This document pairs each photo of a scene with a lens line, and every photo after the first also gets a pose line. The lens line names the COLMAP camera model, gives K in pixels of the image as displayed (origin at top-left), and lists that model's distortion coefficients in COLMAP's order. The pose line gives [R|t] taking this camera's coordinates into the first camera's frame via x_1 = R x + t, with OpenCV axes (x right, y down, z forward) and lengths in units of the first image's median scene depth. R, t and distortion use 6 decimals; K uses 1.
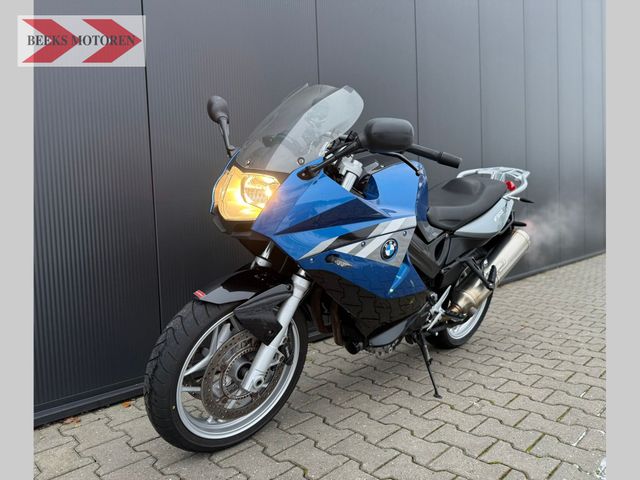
lens RADIAL K [[451.8, 0, 320.0], [0, 451.8, 240.0], [0, 0, 1]] dist [0.008770, -0.002891]
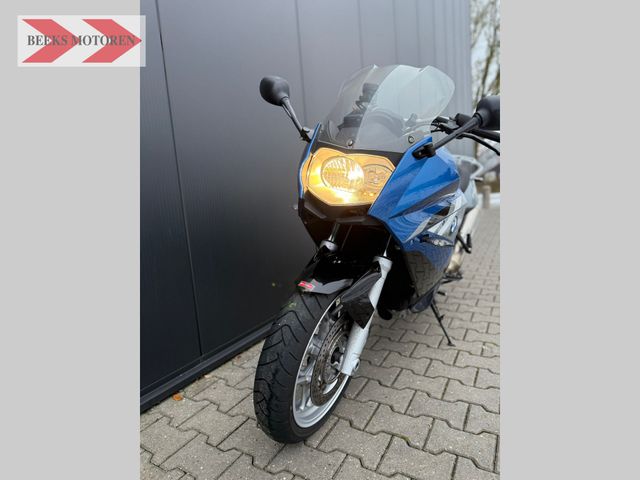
lens RADIAL K [[342.3, 0, 320.0], [0, 342.3, 240.0], [0, 0, 1]] dist [0.000225, -0.000409]
pose [[0.967039, -0.066603, 0.245764, -0.358637], [0.050478, 0.996173, 0.071348, -0.021049], [-0.249576, -0.056591, 0.966700, 0.275394]]
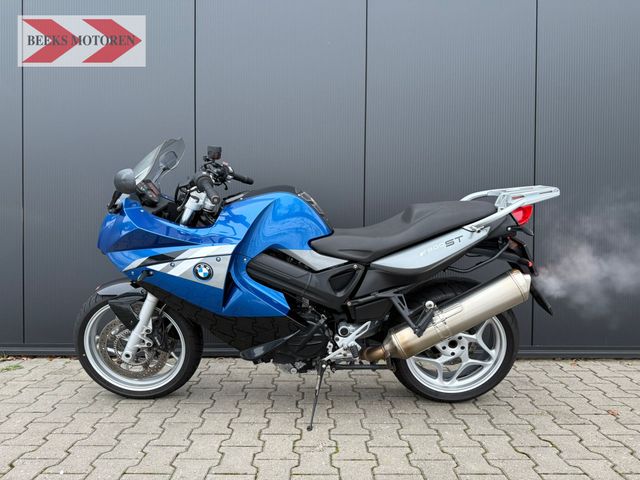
lens RADIAL K [[451.8, 0, 320.0], [0, 451.8, 240.0], [0, 0, 1]] dist [0.008770, -0.002891]
pose [[0.709686, 0.055850, -0.702301, 1.181310], [-0.067841, 0.997638, 0.010782, -0.094036], [0.701244, 0.039993, 0.711798, 0.375005]]
